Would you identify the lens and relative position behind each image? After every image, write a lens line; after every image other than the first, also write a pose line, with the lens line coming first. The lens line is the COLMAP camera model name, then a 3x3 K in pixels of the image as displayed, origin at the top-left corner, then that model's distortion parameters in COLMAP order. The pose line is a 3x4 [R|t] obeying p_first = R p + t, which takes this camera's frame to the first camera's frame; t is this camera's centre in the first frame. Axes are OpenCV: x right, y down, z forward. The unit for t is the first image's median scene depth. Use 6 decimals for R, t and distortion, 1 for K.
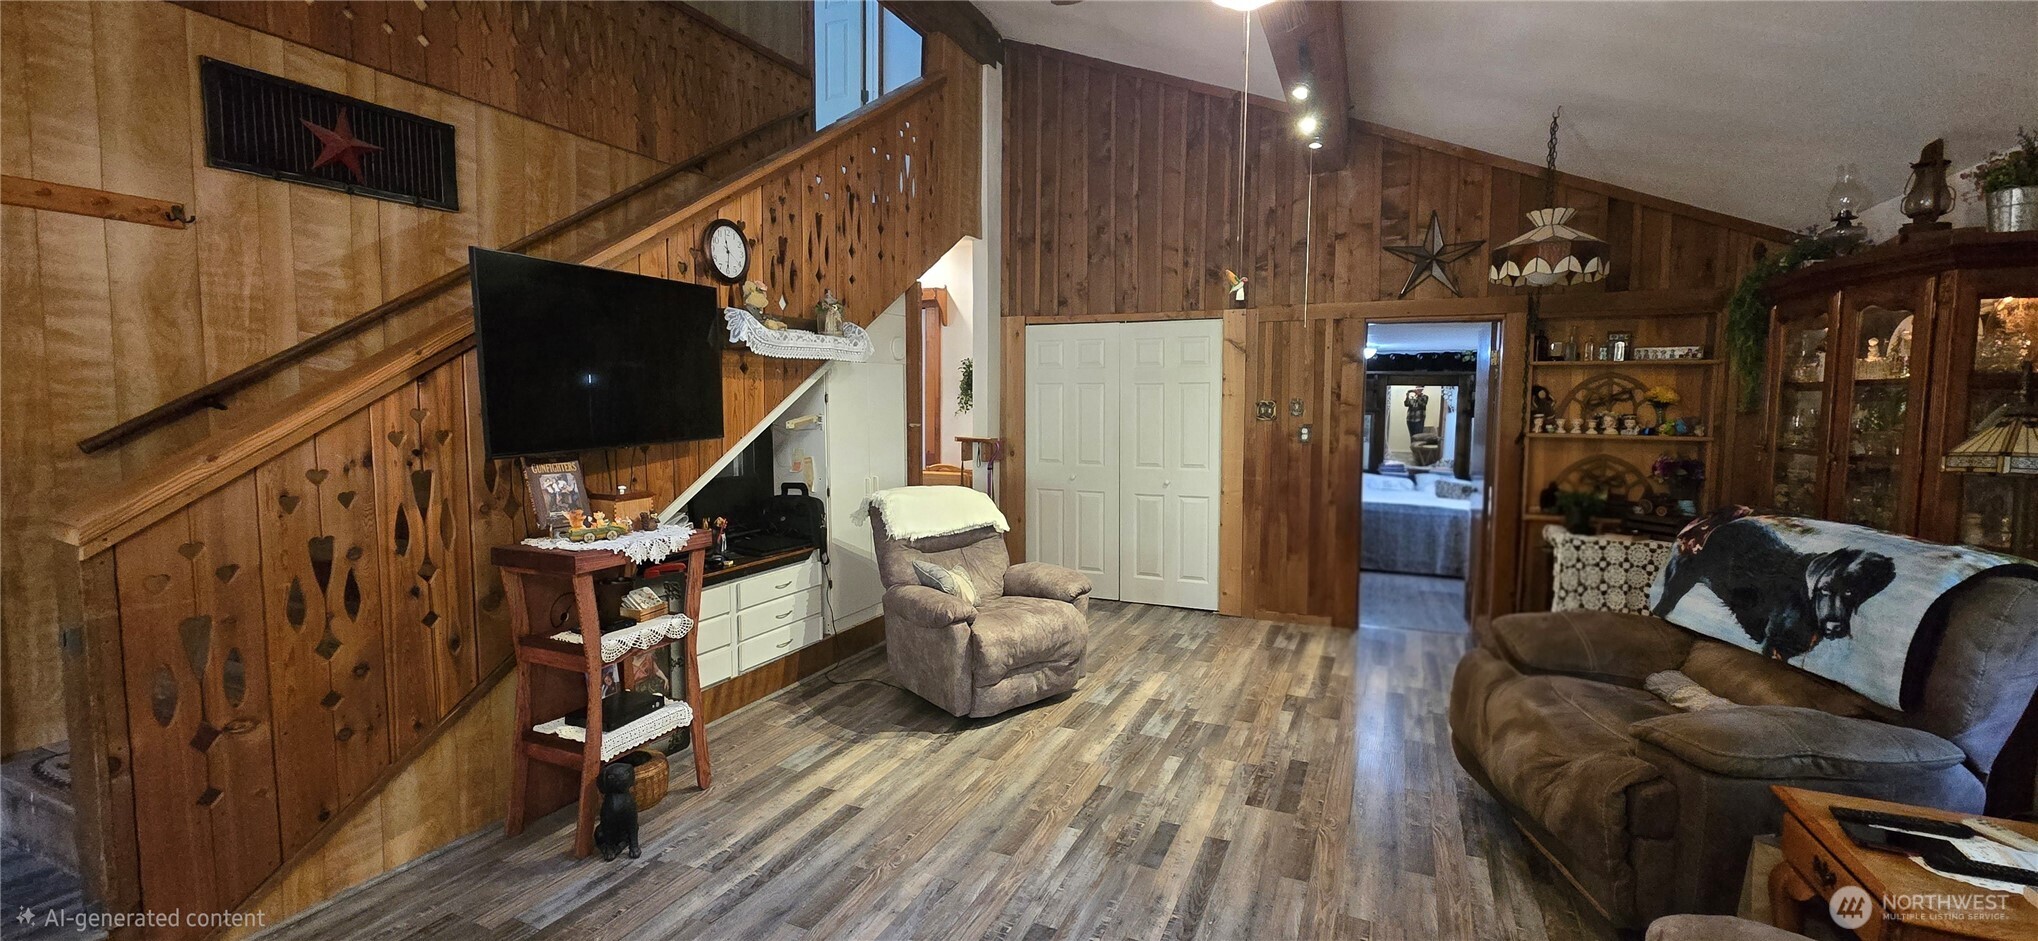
lens RADIAL K [[836.9, 0, 1019.6], [0, 836.9, 463.9], [0, 0, 1]] dist [-0.003360, -0.000356]
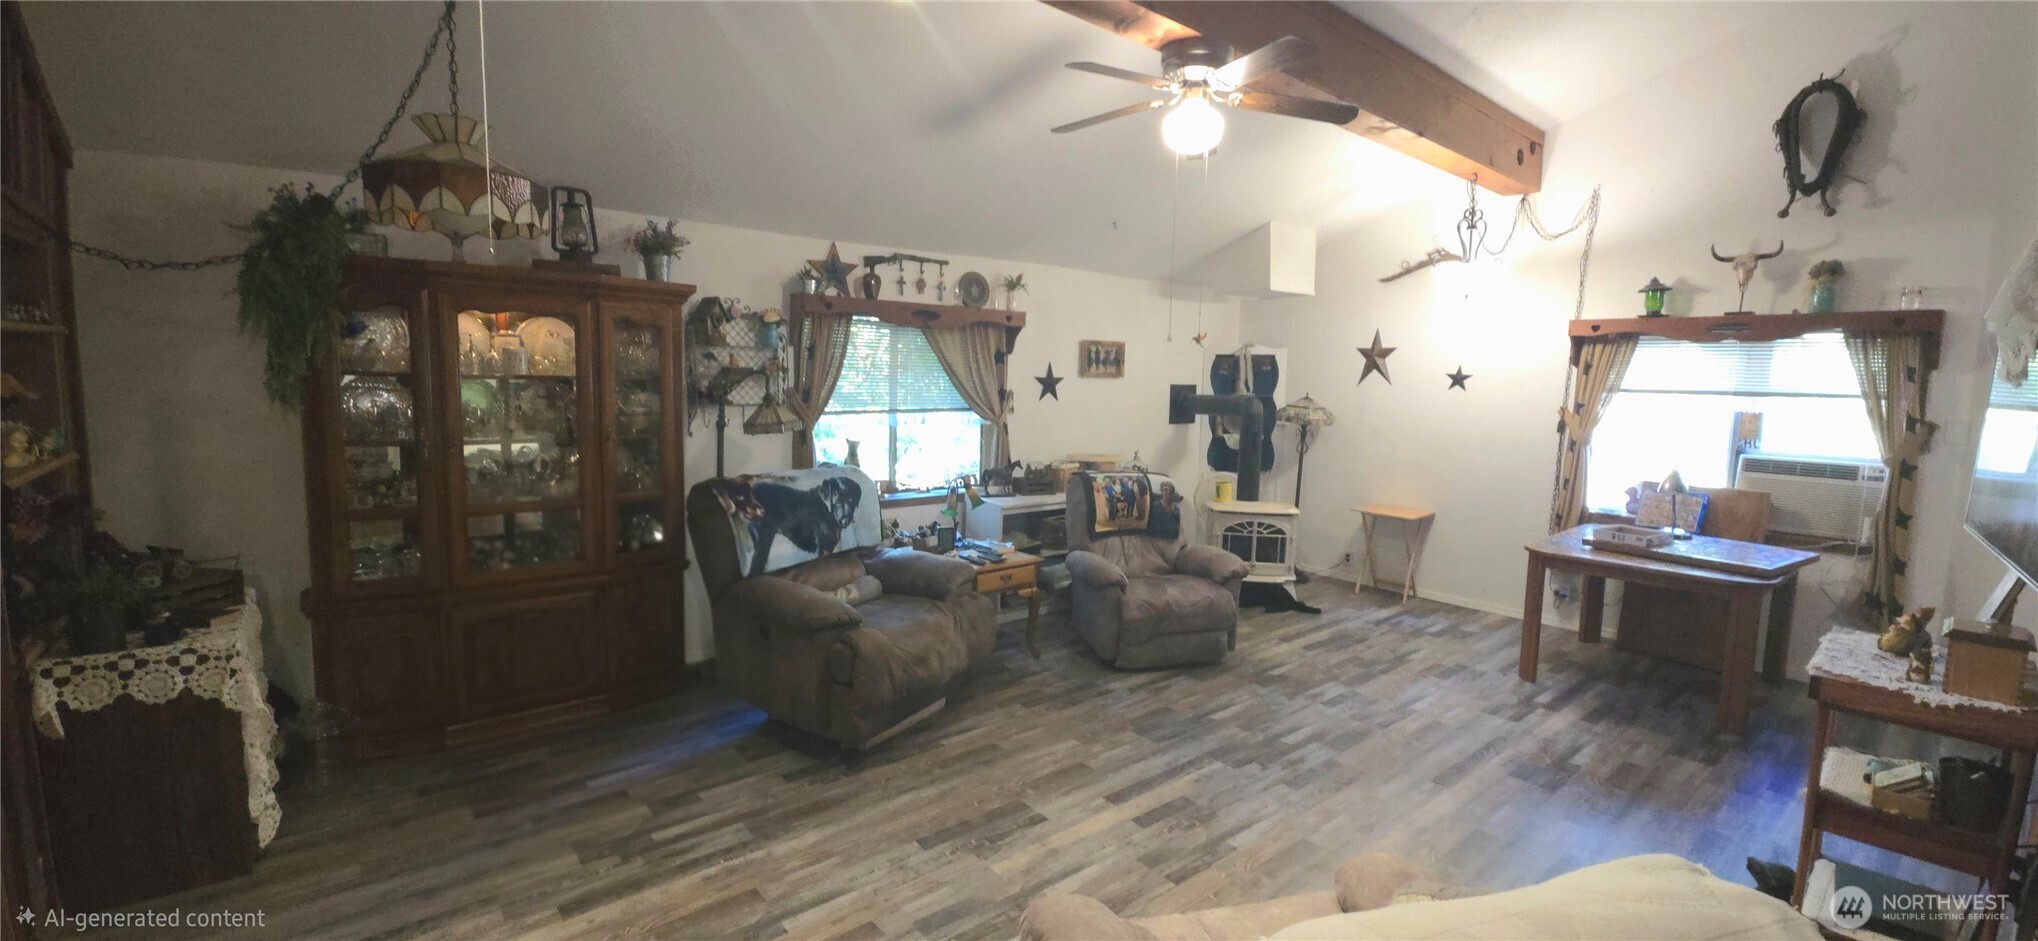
lens RADIAL K [[836.9, 0, 1022.0], [0, 836.9, 464.2], [0, 0, 1]] dist [-0.003360, -0.000356]
pose [[-0.903253, -0.071021, 0.423191, -0.095295], [0.008587, 0.983019, 0.183301, -0.196083], [-0.429023, 0.169201, -0.887305, 1.860580]]
